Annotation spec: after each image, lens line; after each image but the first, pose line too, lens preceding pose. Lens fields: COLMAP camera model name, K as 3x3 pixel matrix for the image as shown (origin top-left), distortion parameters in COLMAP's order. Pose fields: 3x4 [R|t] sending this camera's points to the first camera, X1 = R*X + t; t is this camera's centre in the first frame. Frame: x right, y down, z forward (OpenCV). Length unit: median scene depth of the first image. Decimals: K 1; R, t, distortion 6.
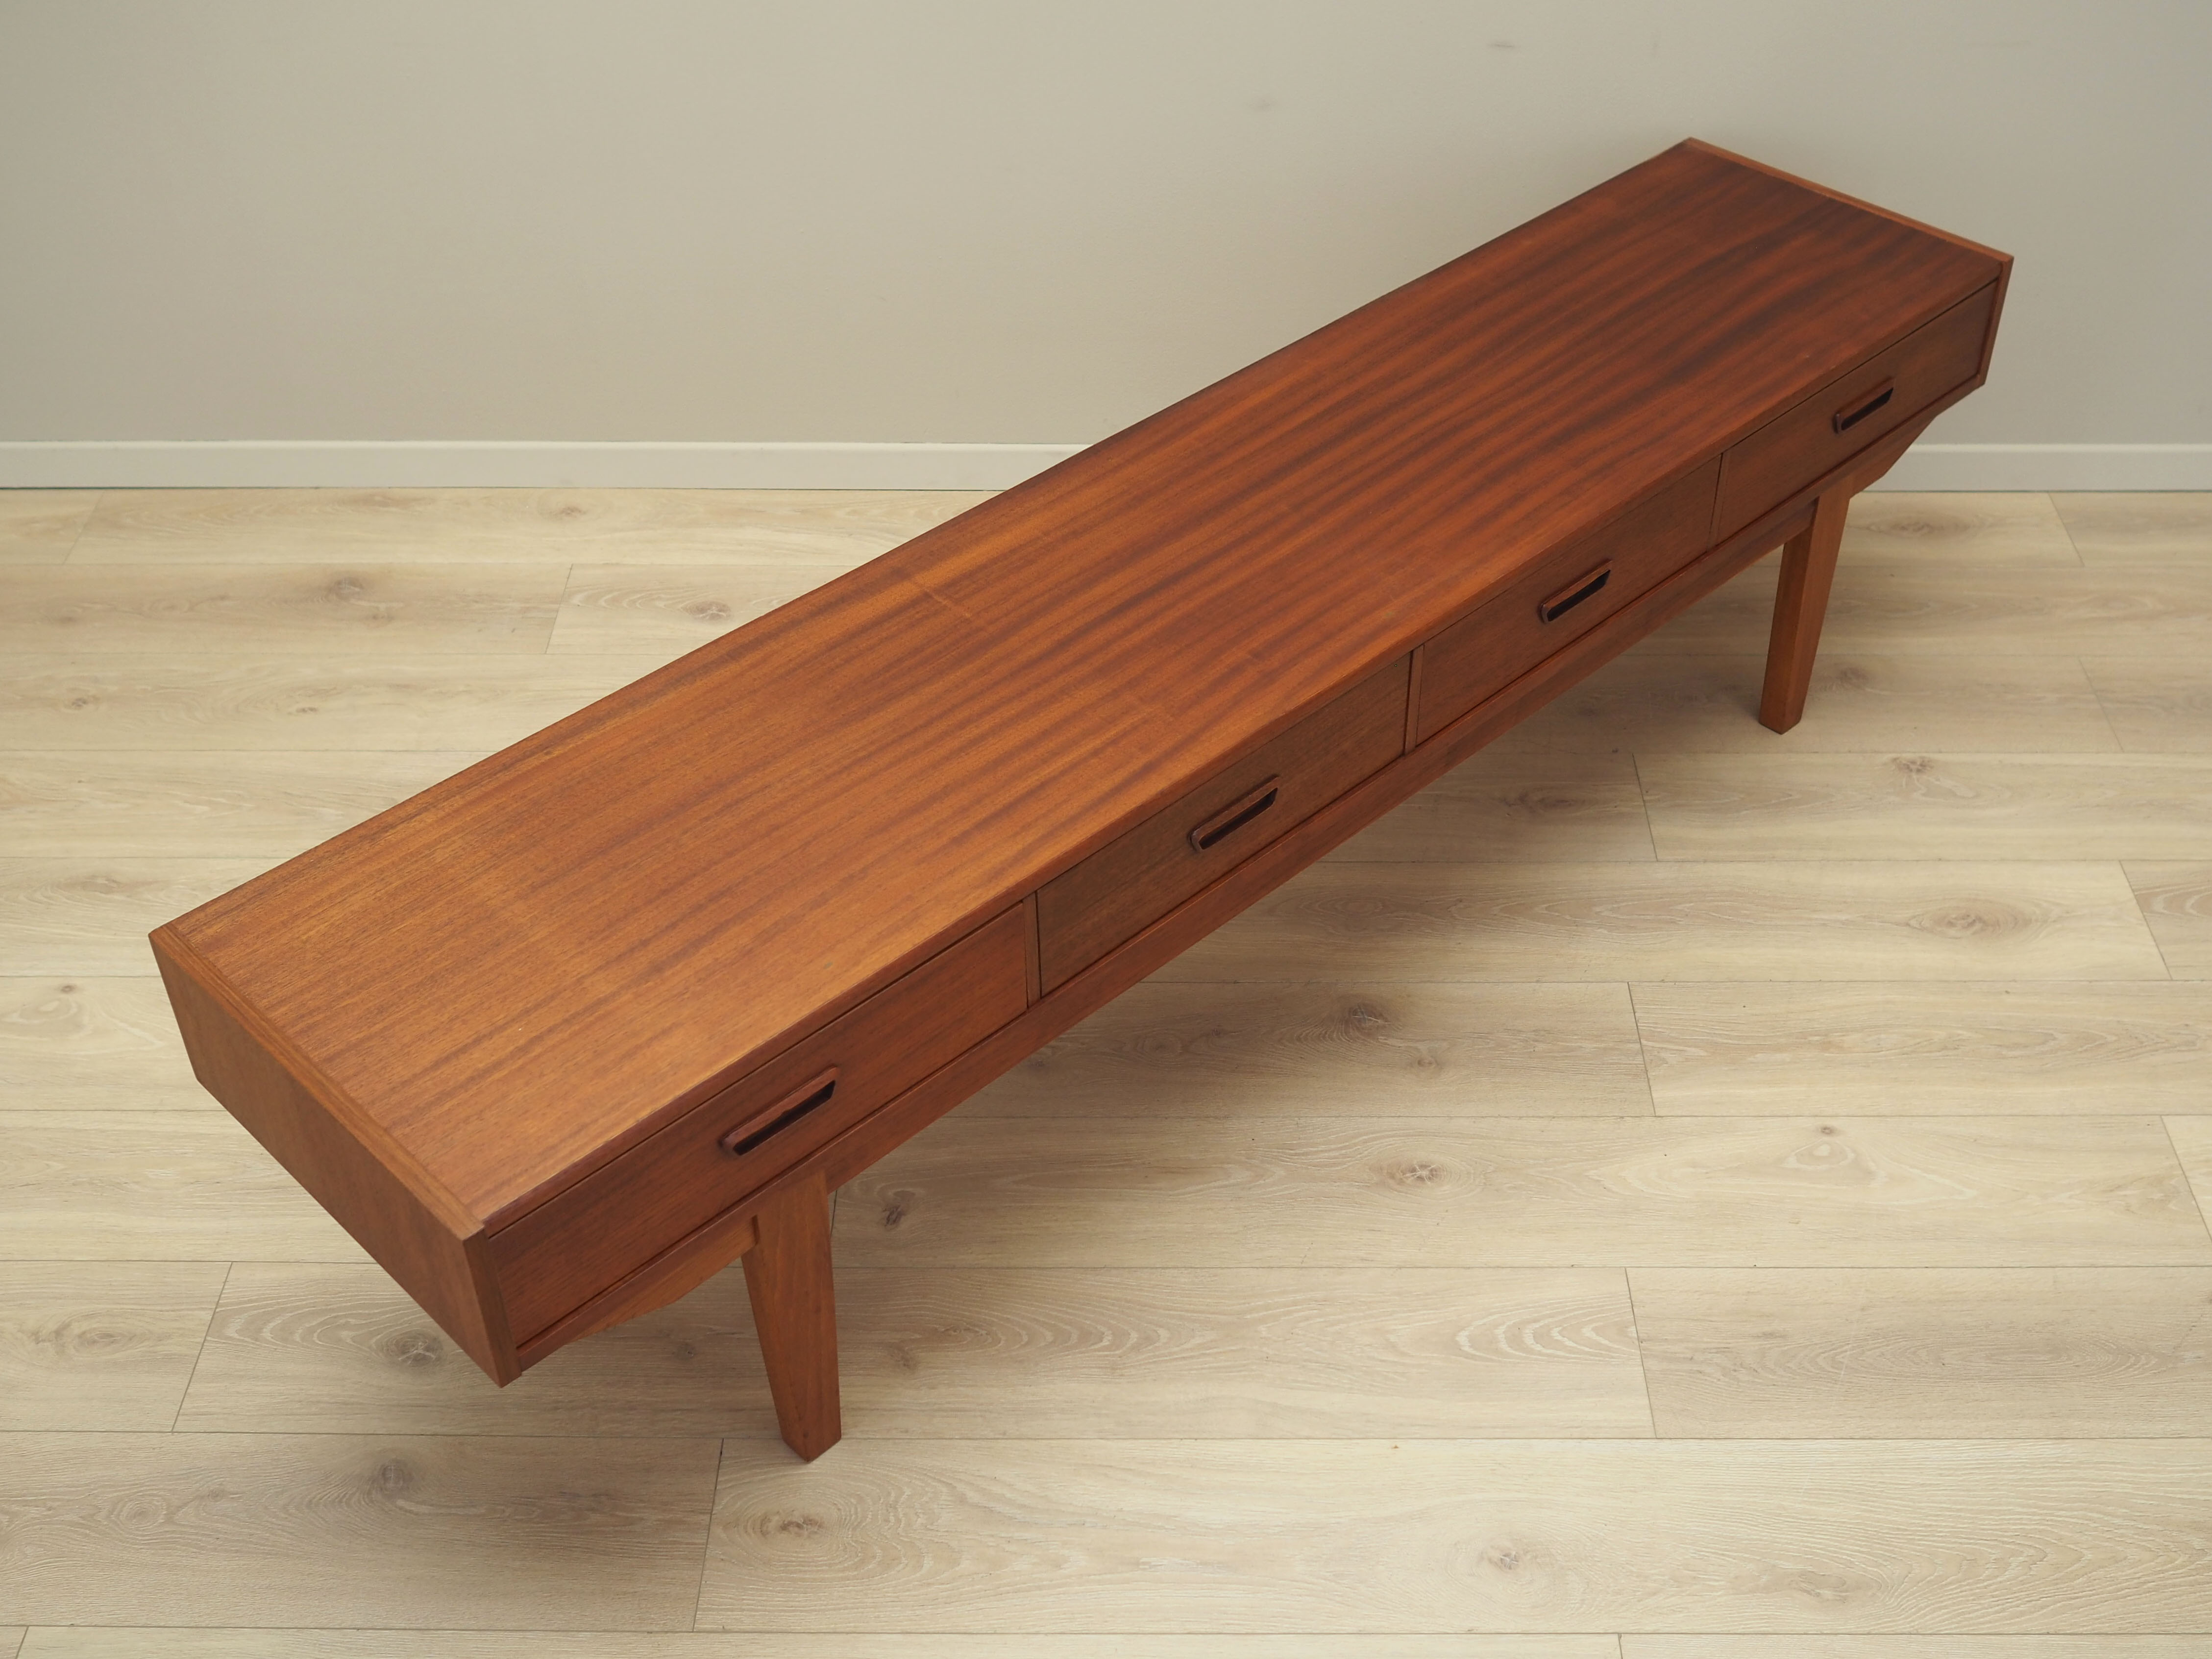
lens RADIAL K [[2612.1, 0, 1106.0], [0, 2612.1, 829.5], [0, 0, 1]] dist [-0.019392, -0.015146]
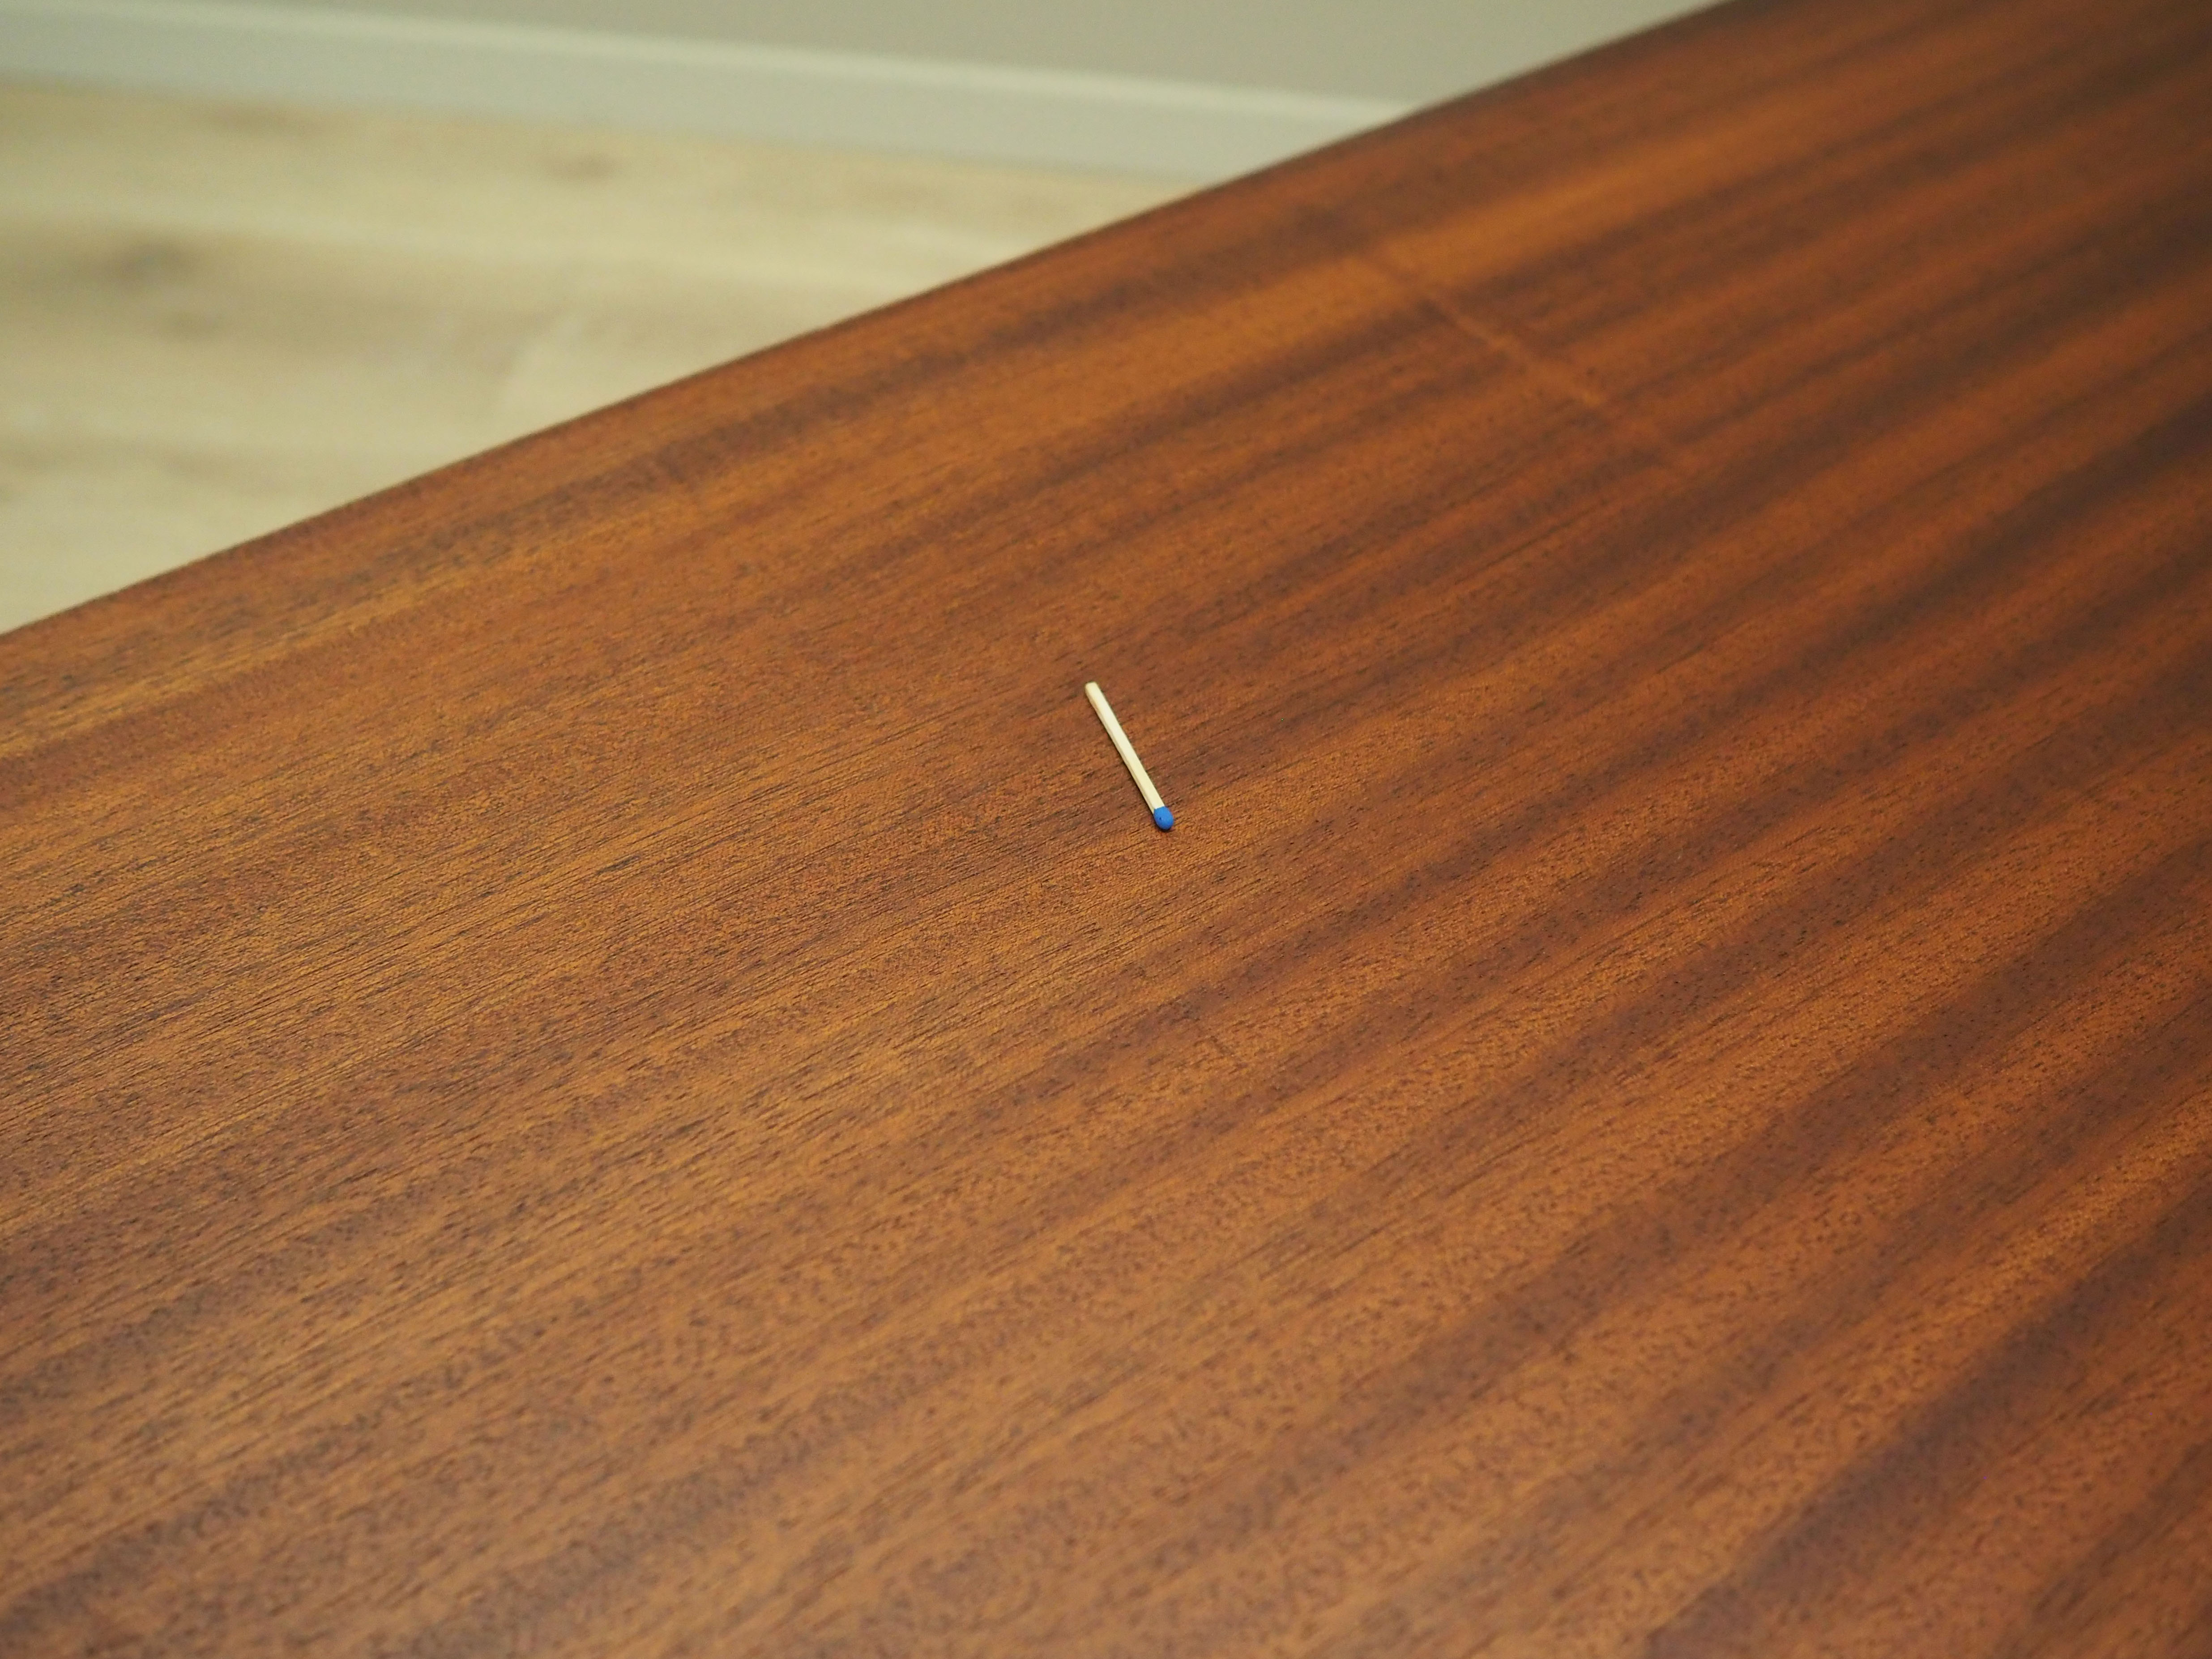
lens RADIAL K [[2612.1, 0, 1106.0], [0, 2612.1, 829.5], [0, 0, 1]] dist [-0.019392, -0.015146]
pose [[0.991828, 0.108666, -0.066846, -0.080867], [-0.104181, 0.992280, 0.067276, -0.052977], [0.073640, -0.059763, 0.995493, 0.750831]]
